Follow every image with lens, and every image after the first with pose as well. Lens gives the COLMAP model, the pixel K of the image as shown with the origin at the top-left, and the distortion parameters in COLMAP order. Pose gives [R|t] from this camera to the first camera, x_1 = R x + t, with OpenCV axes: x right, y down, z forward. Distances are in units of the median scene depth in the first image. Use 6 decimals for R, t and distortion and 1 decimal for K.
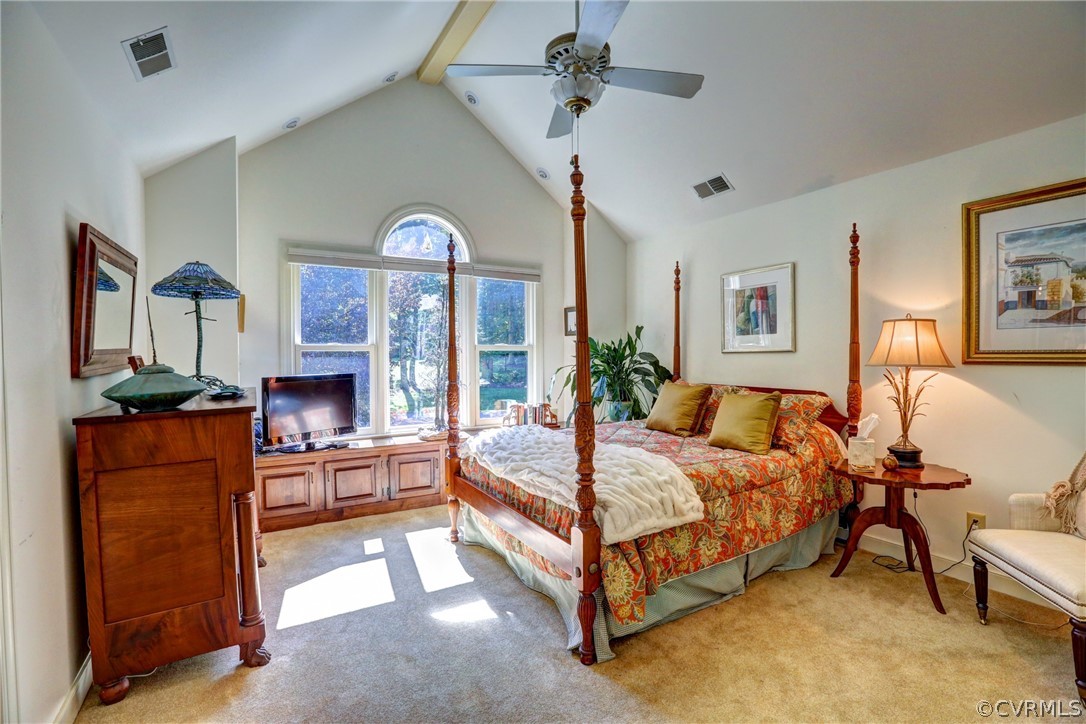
lens RADIAL K [[494.6, 0, 546.9], [0, 494.6, 357.6], [0, 0, 1]] dist [-0.034502, 0.009266]
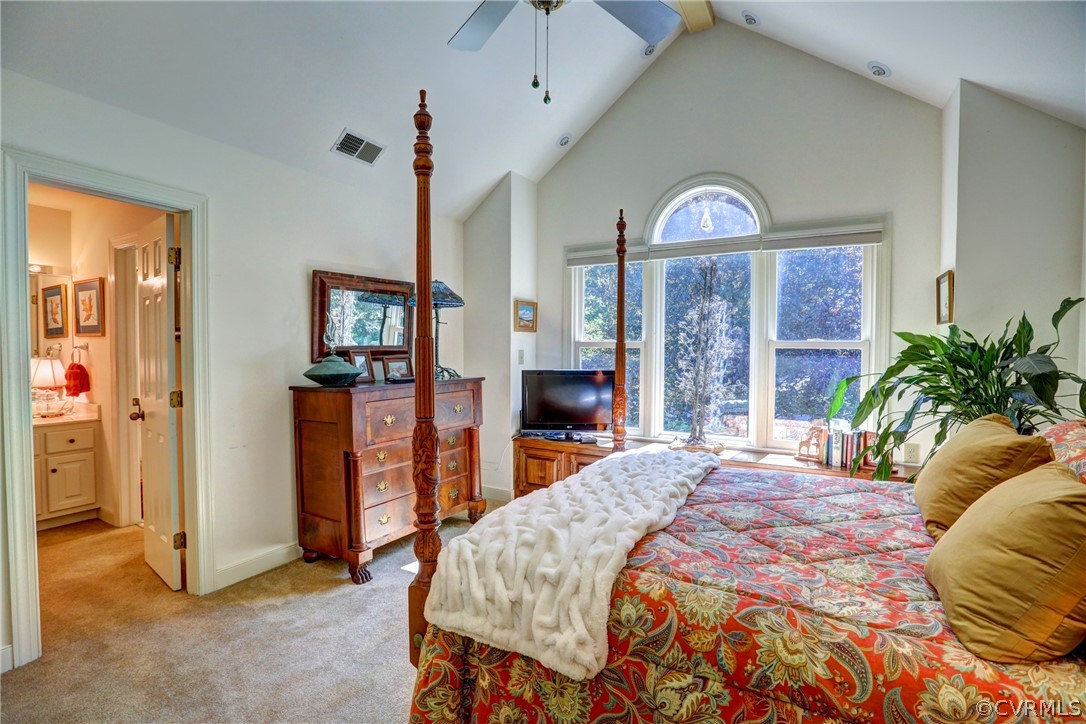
lens RADIAL K [[494.6, 0, 548.1], [0, 494.6, 357.6], [0, 0, 1]] dist [-0.034502, 0.009266]
pose [[0.490499, 0.024028, -0.871110, 0.558482], [-0.019058, 0.999676, 0.016844, -0.010112], [0.871233, 0.008339, 0.490799, 0.549344]]
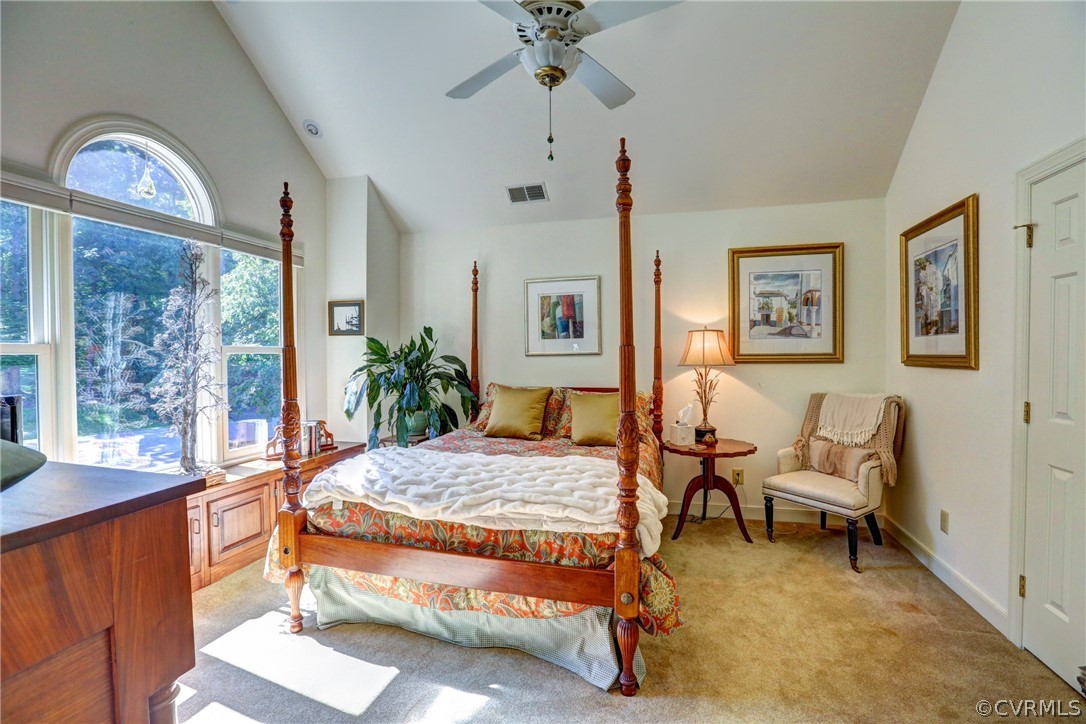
lens RADIAL K [[494.6, 0, 543.2], [0, 494.6, 359.8], [0, 0, 1]] dist [-0.034502, 0.009266]
pose [[0.727850, -0.008733, 0.685680, -0.461670], [0.008062, 0.999959, 0.004177, -0.006848], [-0.685689, 0.002488, 0.727891, 0.307807]]
